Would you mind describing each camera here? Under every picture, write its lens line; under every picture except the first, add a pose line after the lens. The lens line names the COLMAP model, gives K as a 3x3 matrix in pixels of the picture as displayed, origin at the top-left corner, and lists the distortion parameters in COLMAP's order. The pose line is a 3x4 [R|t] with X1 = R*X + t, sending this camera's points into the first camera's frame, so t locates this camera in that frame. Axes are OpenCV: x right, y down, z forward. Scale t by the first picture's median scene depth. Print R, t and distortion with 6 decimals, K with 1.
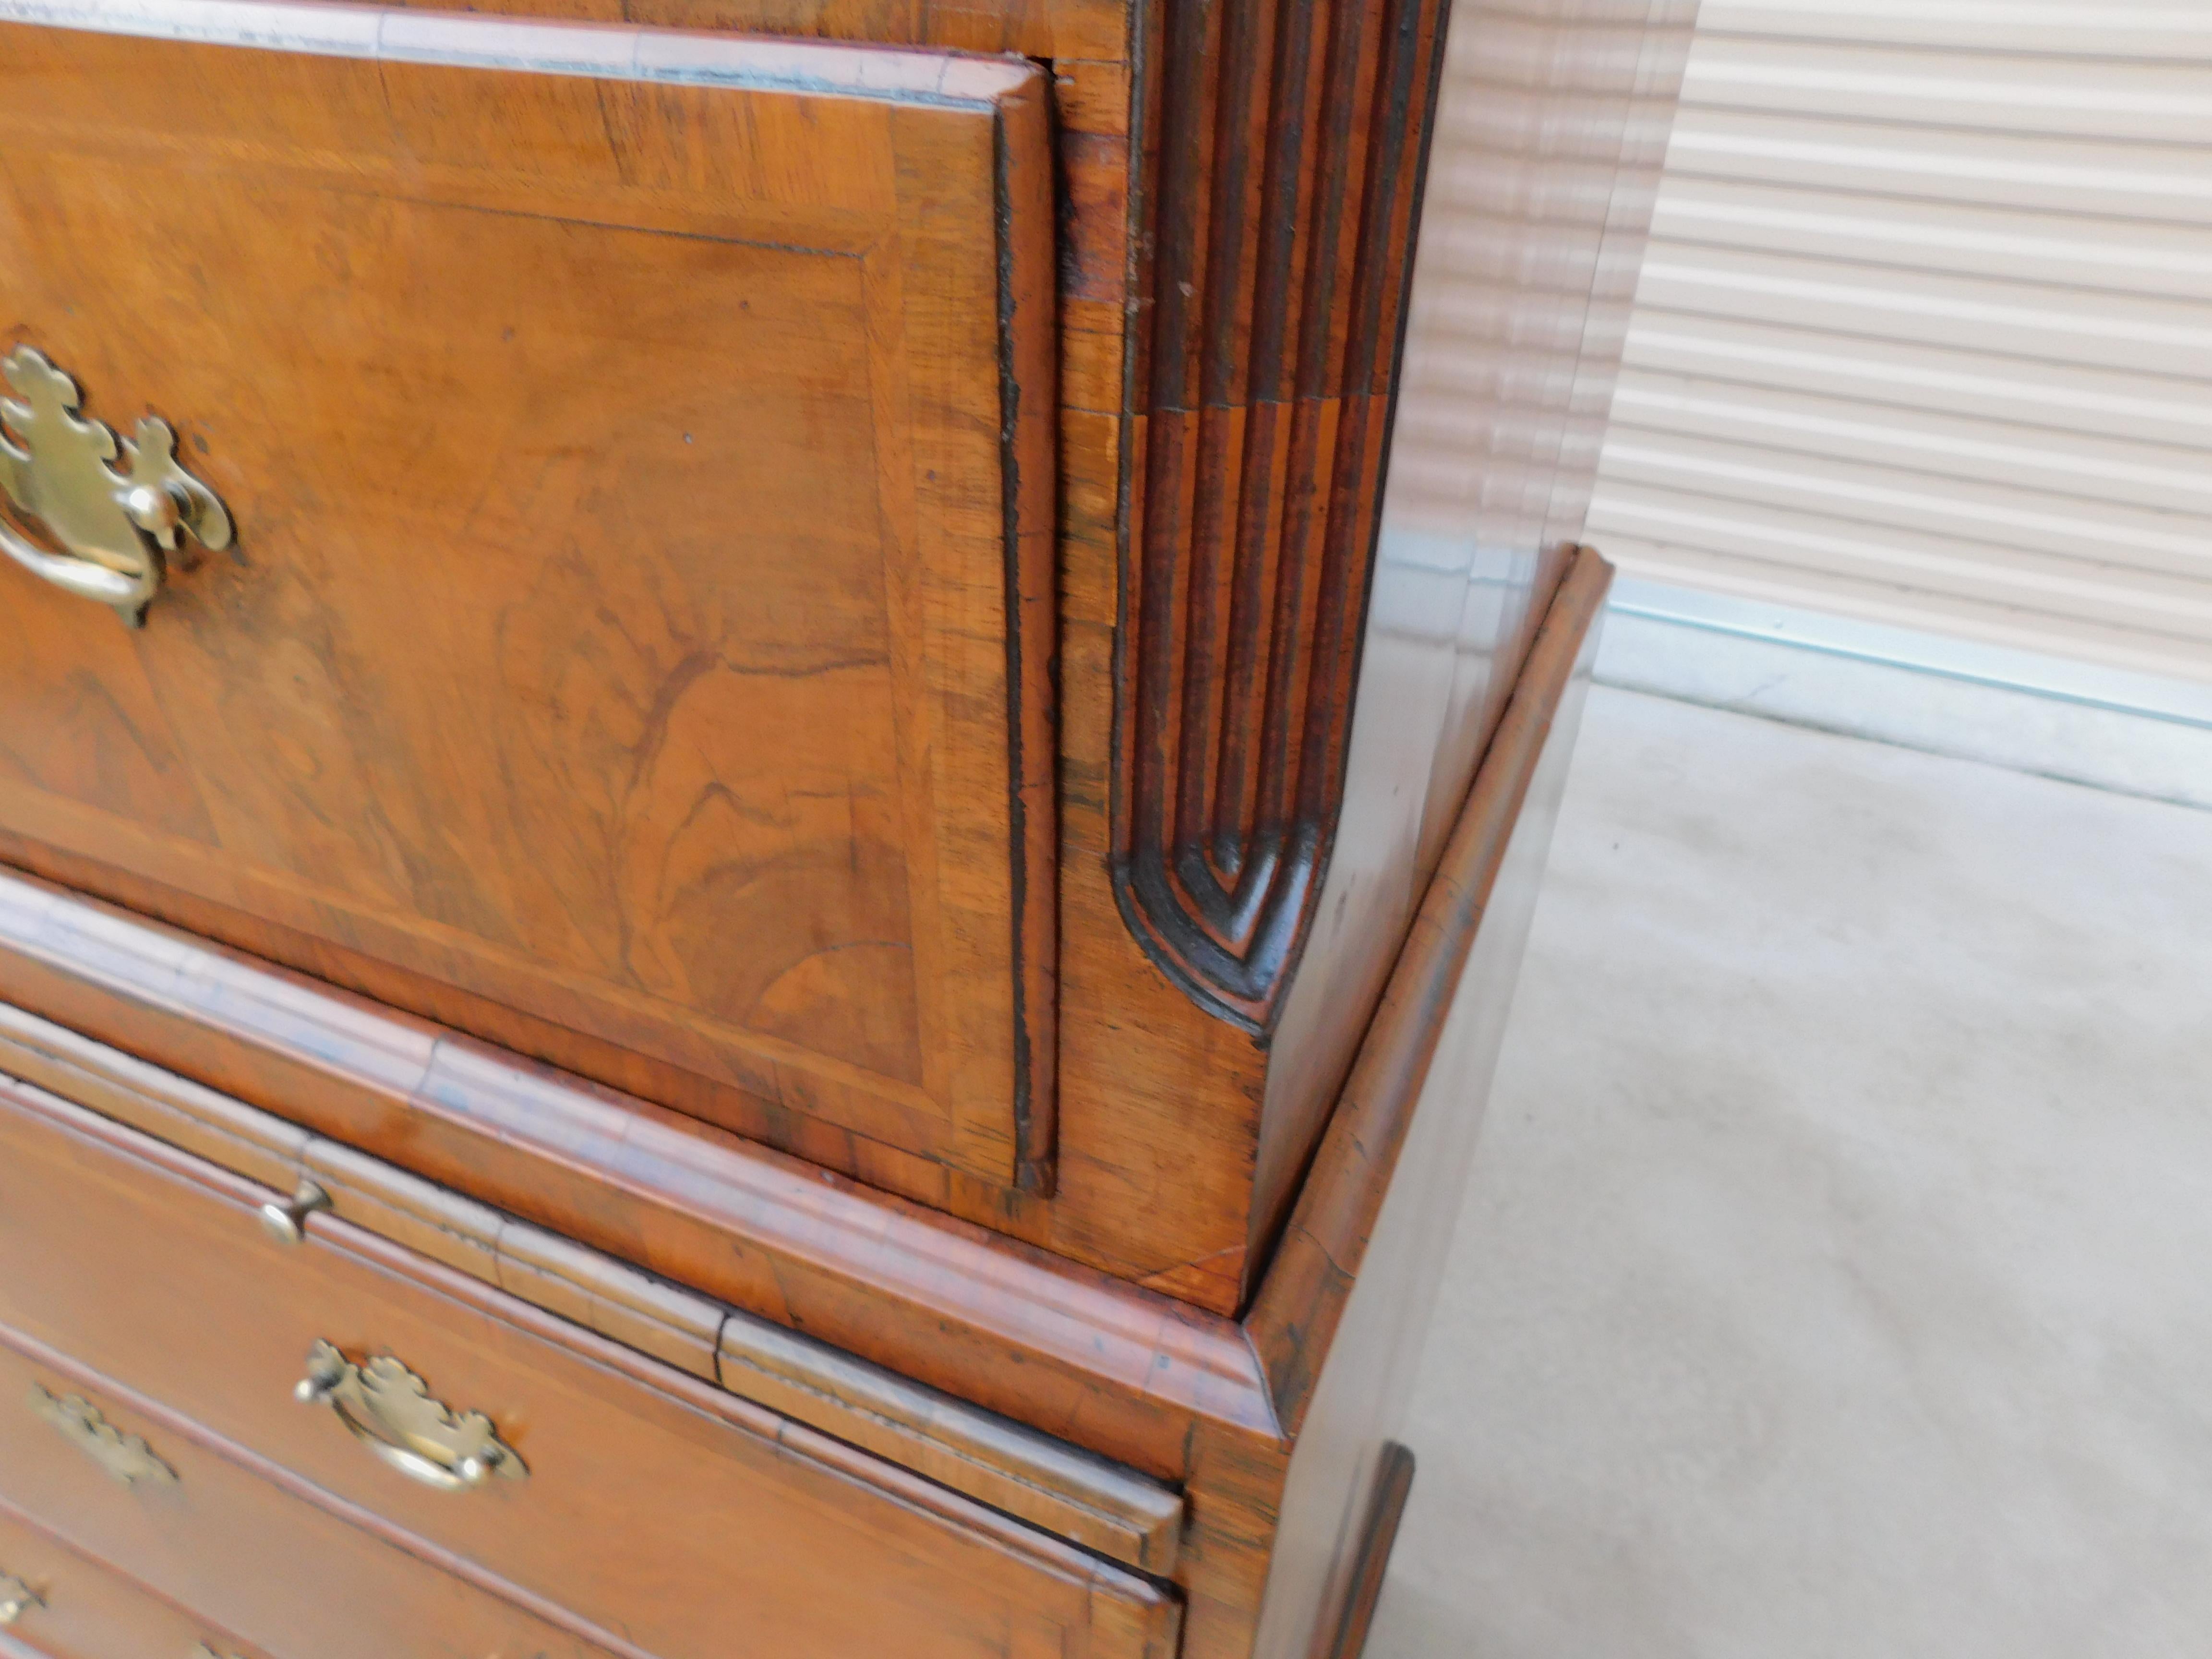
lens RADIAL K [[1451.3, 0, 1122.5], [0, 1451.3, 824.3], [0, 0, 1]] dist [-0.079058, 0.055359]
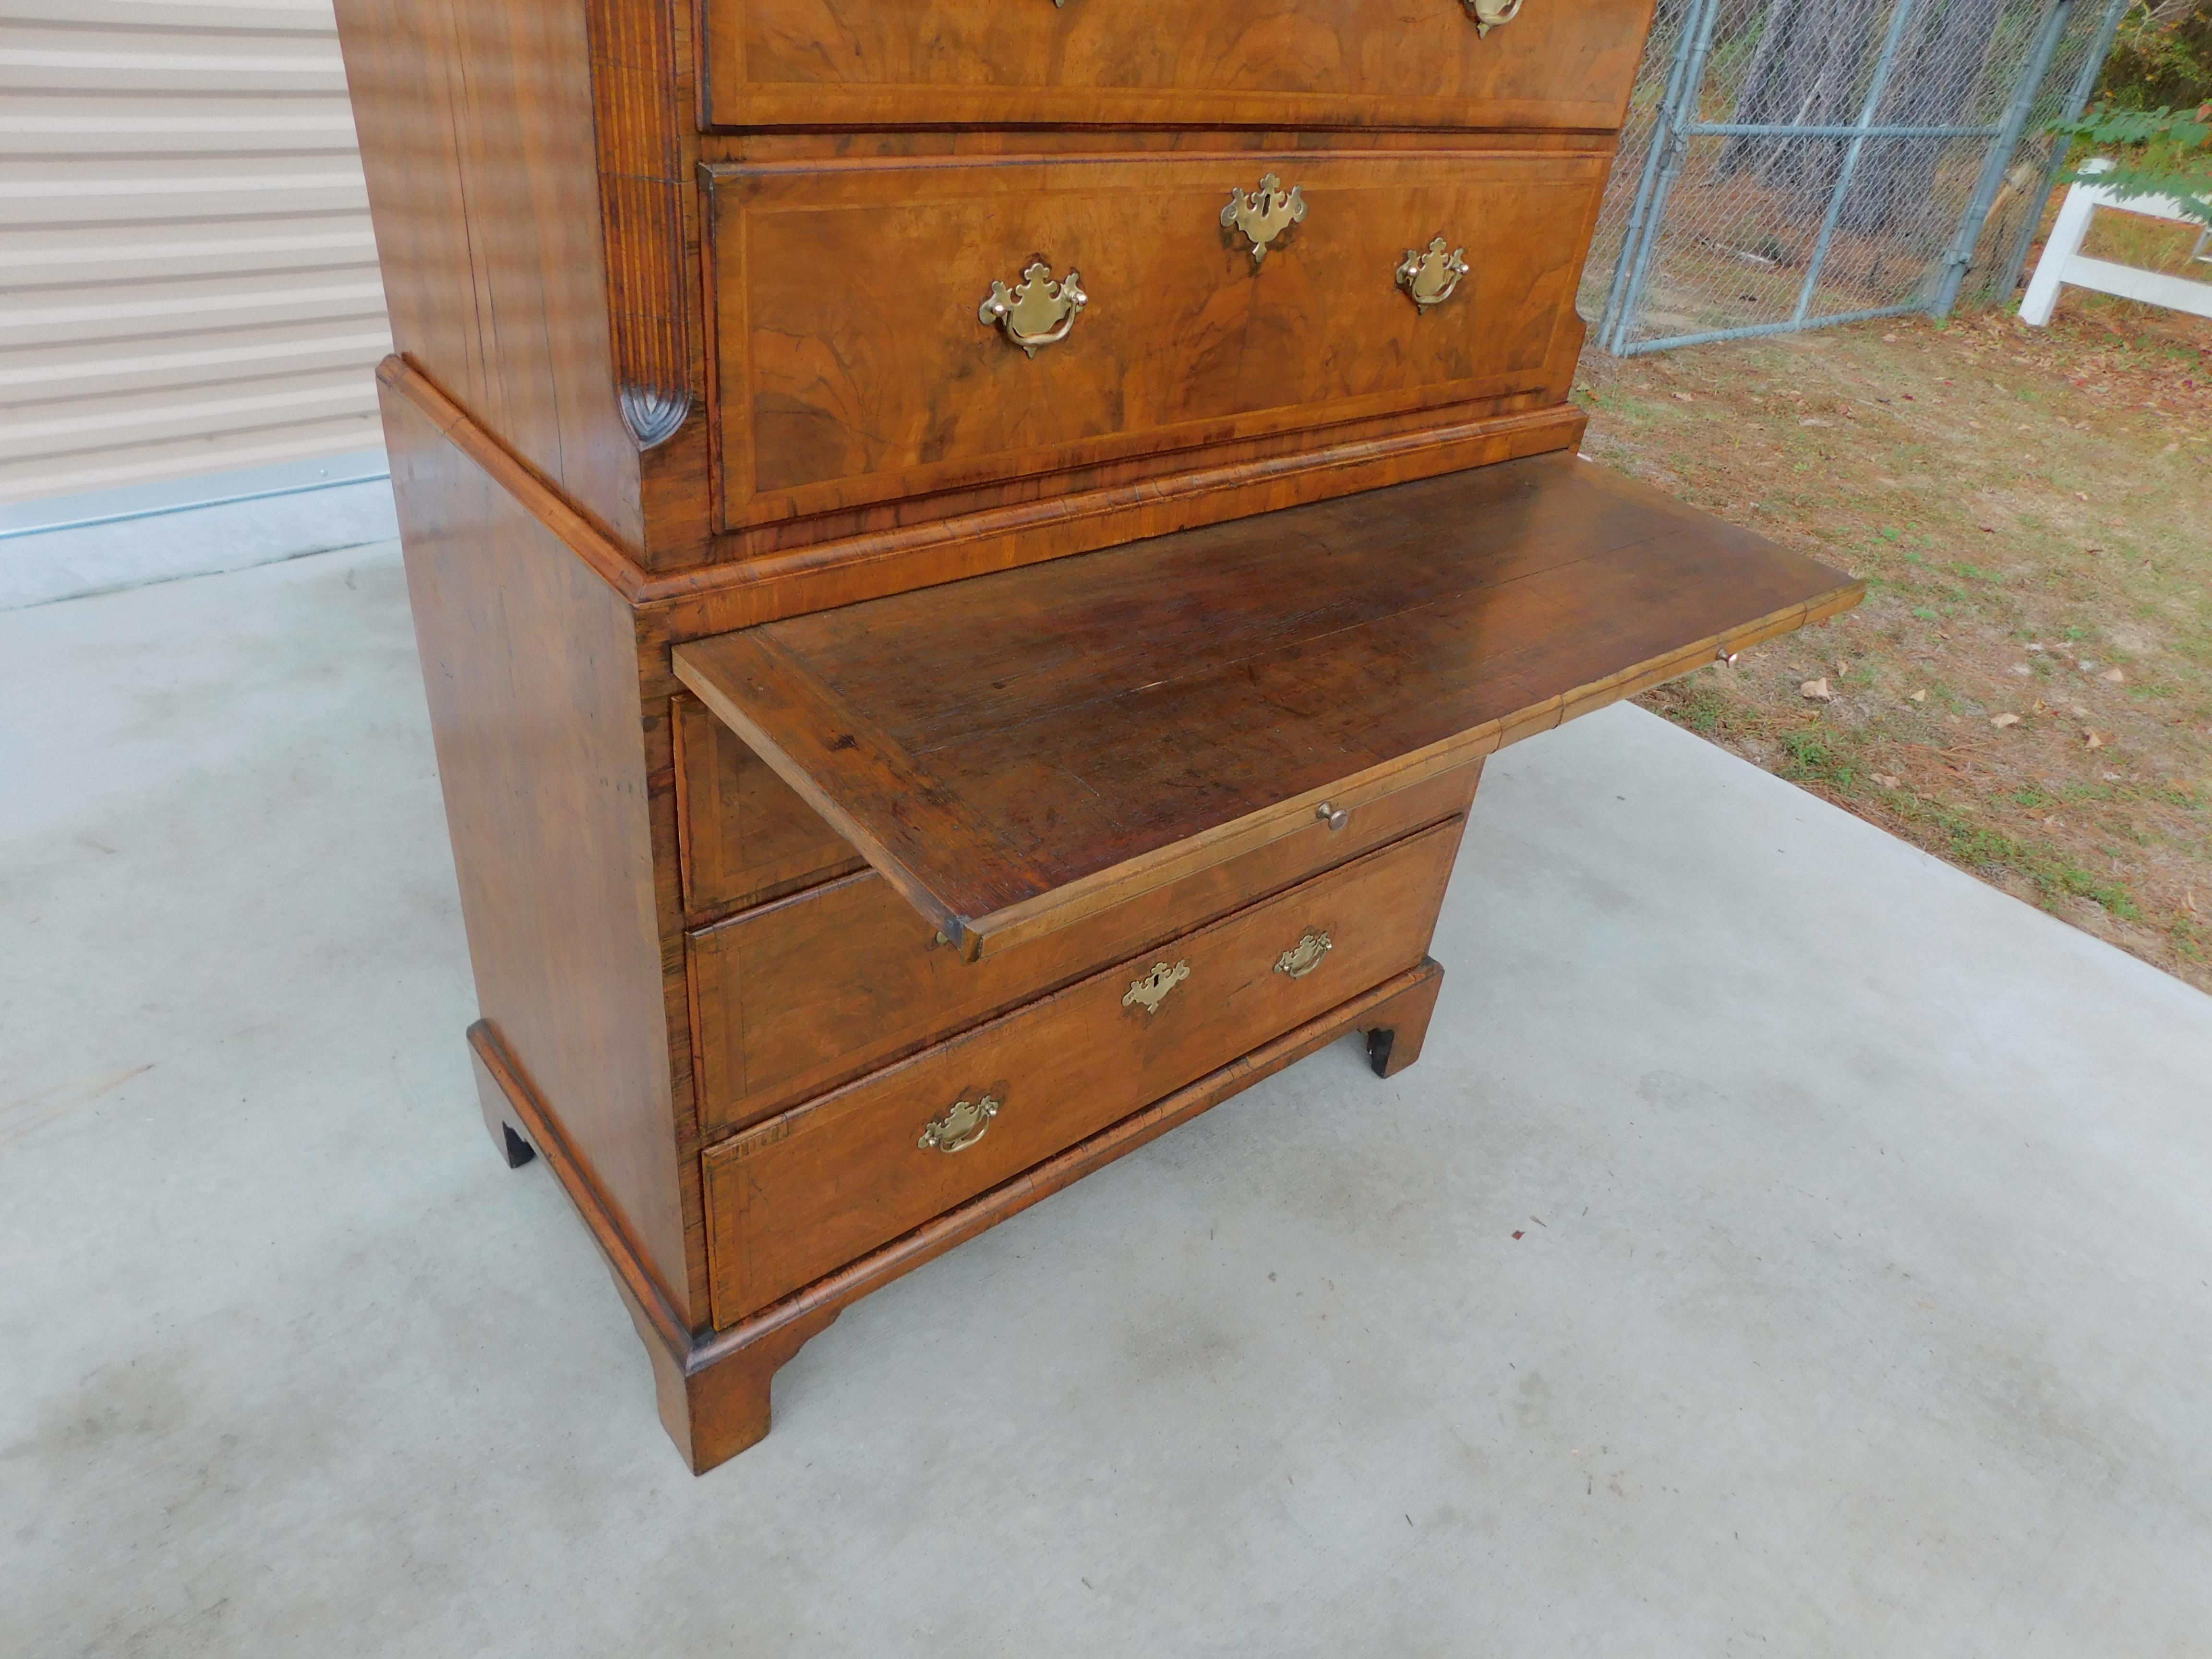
lens RADIAL K [[1467.4, 0, 1126.2], [0, 1467.4, 820.9], [0, 0, 1]] dist [-0.084542, 0.072991]
pose [[0.454343, -0.470665, 0.756338, -5.292349], [0.403899, 0.865585, 0.296021, -0.502841], [-0.794001, 0.170989, 0.583374, -0.419233]]
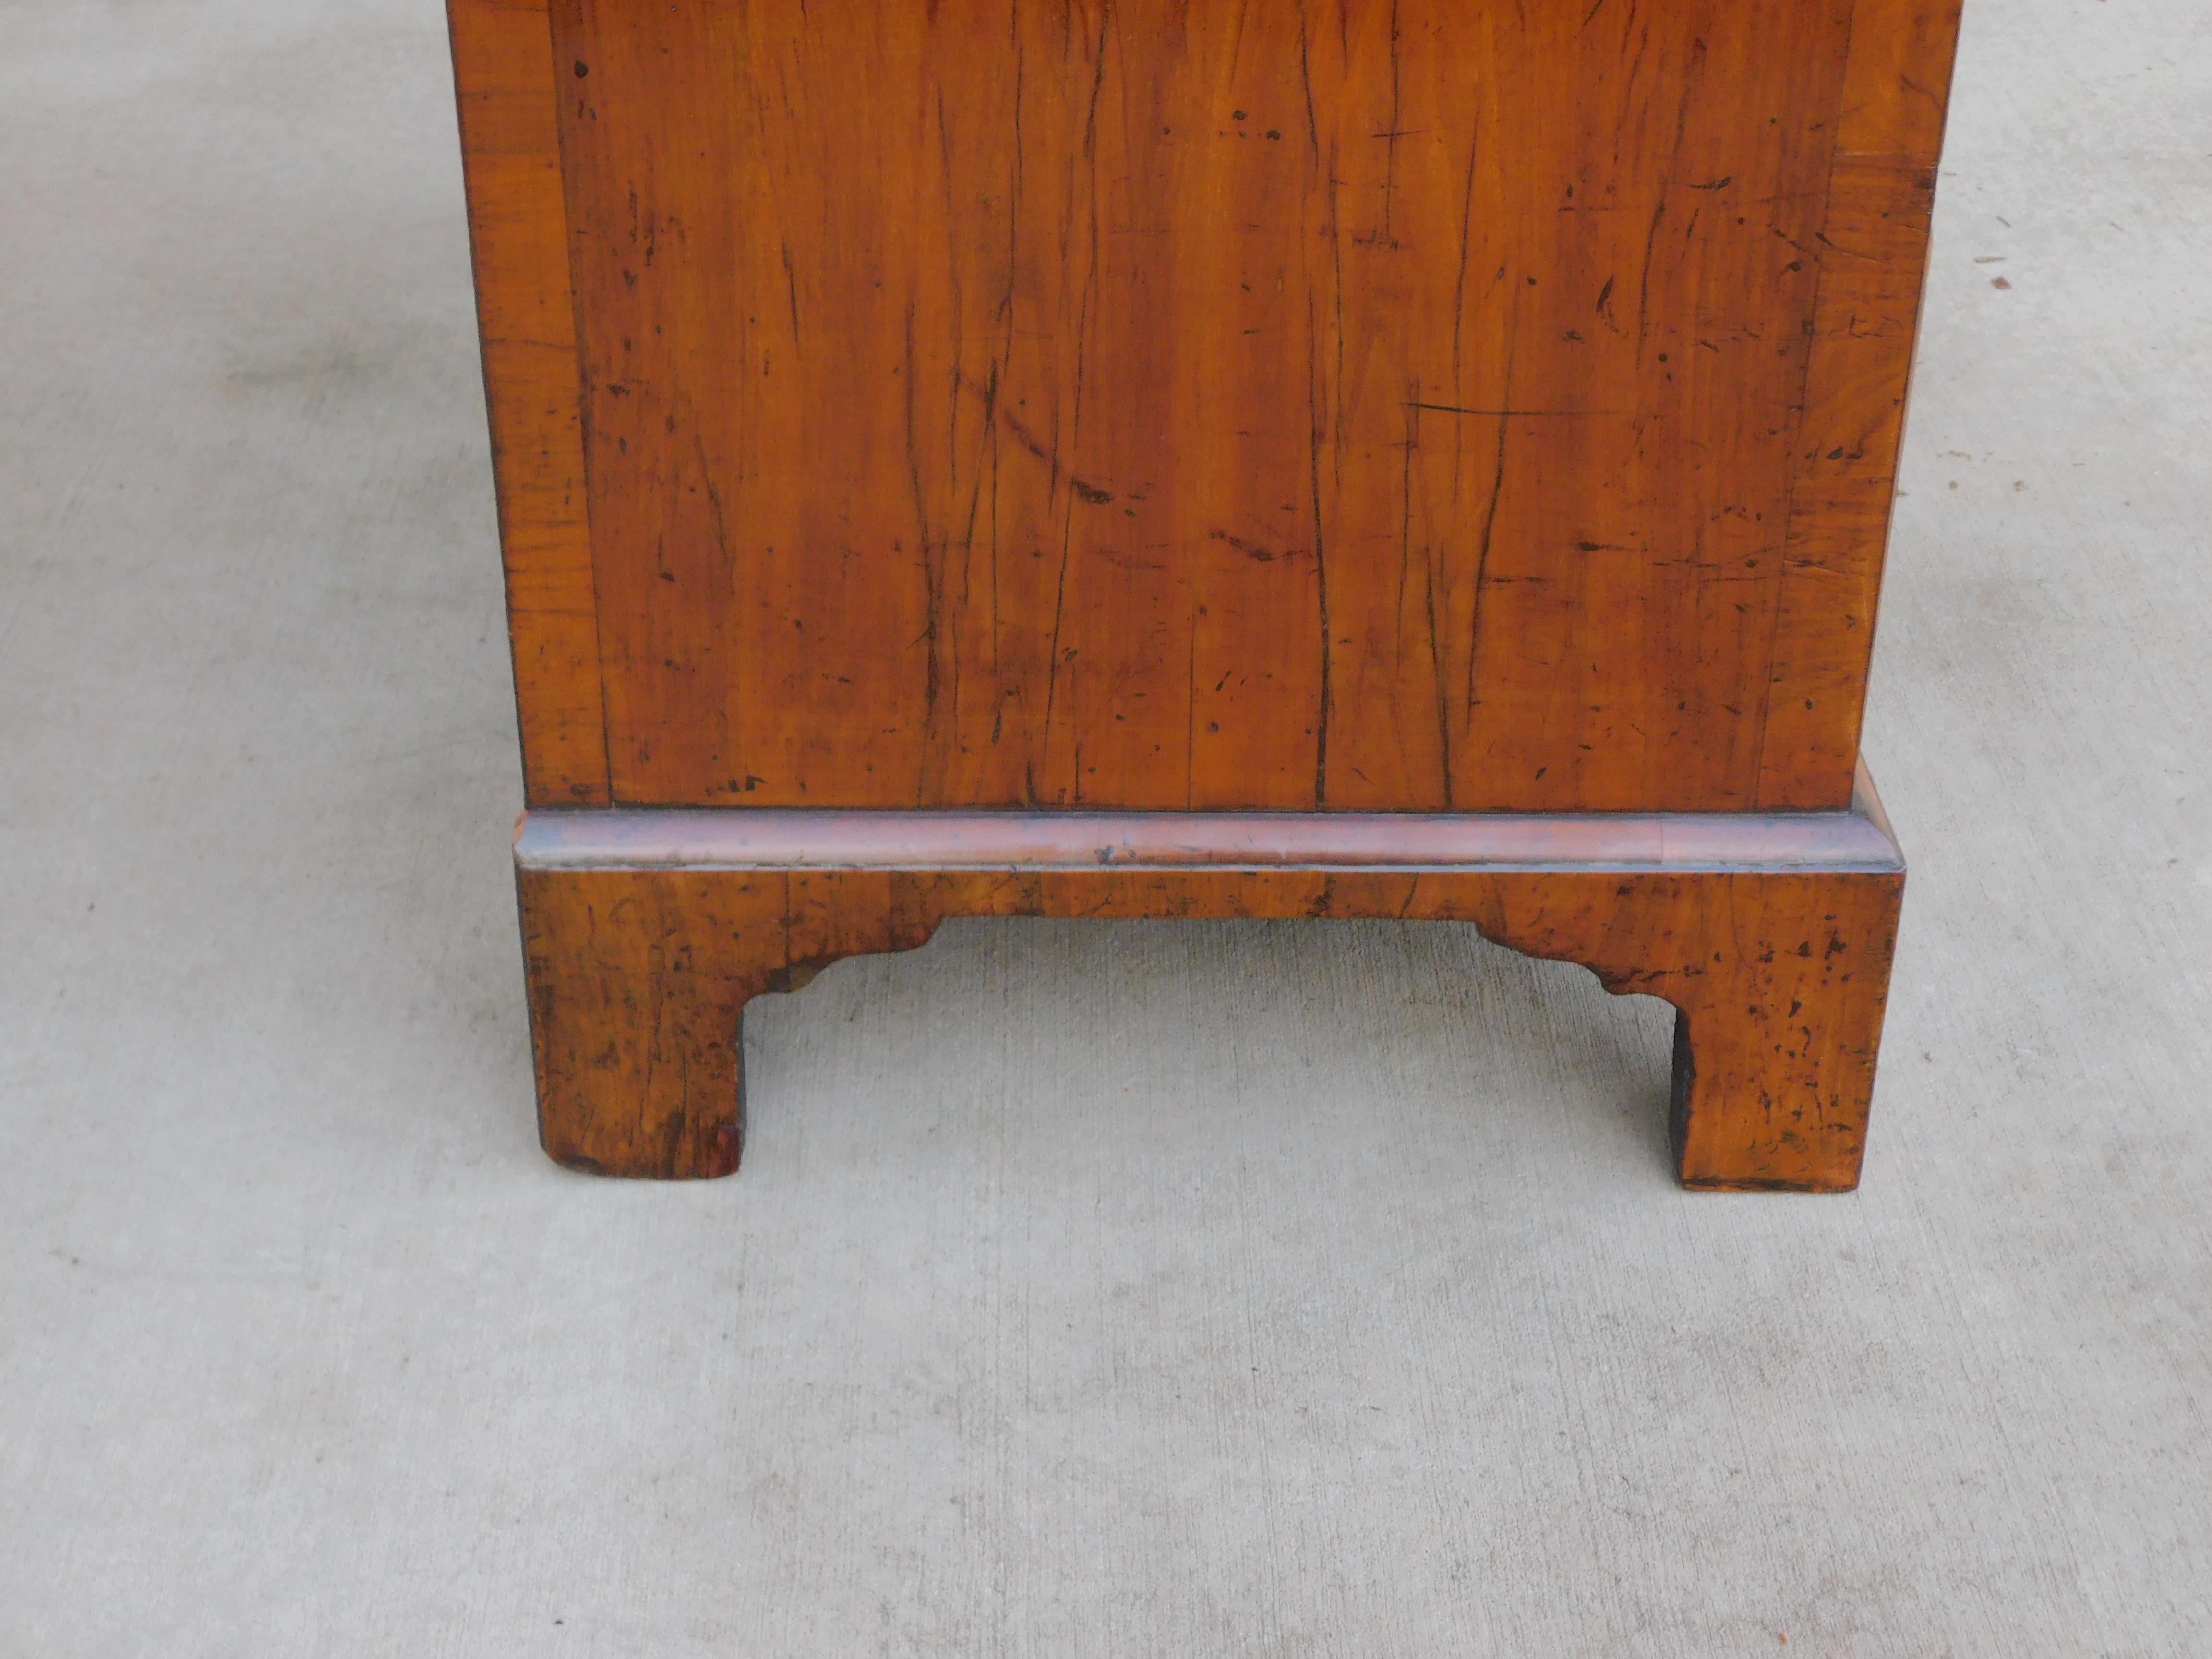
lens RADIAL K [[3369.3, 0, 1099.3], [0, 3369.3, 821.6], [0, 0, 1]] dist [0.014530, -0.030780]
pose [[-0.399407, -0.515692, 0.757981, -6.299090], [0.494298, 0.575186, 0.651791, -1.760501], [-0.772103, 0.634998, 0.025172, 4.240776]]
